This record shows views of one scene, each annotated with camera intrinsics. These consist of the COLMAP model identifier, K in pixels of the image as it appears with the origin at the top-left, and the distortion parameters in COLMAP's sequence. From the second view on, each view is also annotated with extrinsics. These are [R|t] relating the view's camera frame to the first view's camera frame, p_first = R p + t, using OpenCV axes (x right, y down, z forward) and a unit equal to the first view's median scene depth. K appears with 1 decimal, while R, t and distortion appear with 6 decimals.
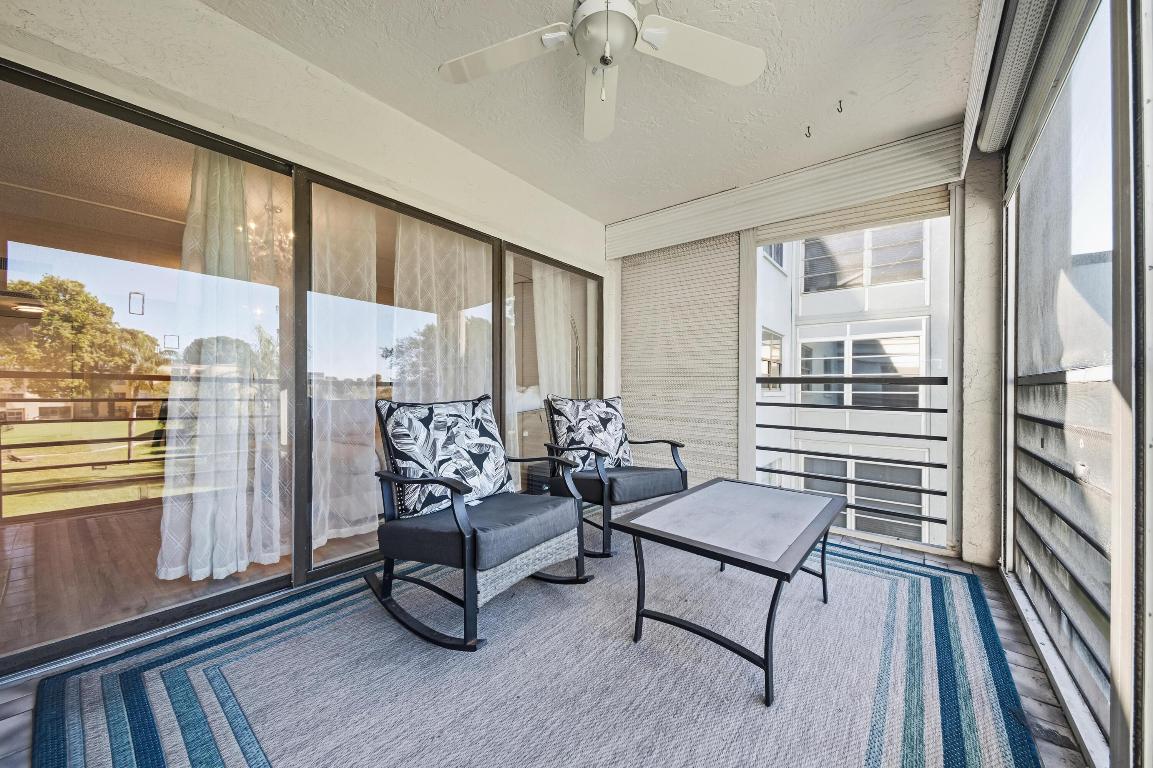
lens RADIAL K [[414.8, 0, 573.1], [0, 414.8, 387.7], [0, 0, 1]] dist [0.000510, 0.000011]
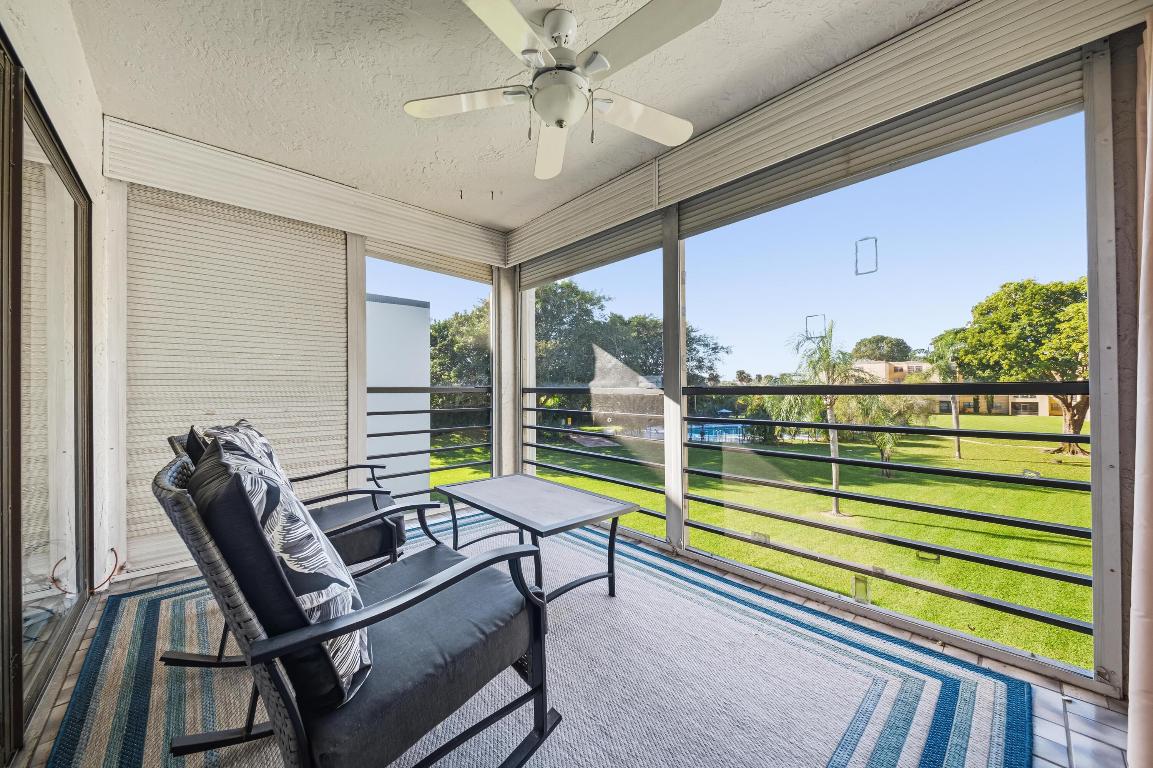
lens RADIAL K [[414.8, 0, 573.1], [0, 414.8, 387.7], [0, 0, 1]] dist [0.000510, 0.000011]
pose [[0.132114, -0.008539, 0.991198, -0.580033], [0.011103, 0.999913, 0.007135, -0.034530], [-0.991172, 0.010062, 0.132198, 0.465685]]
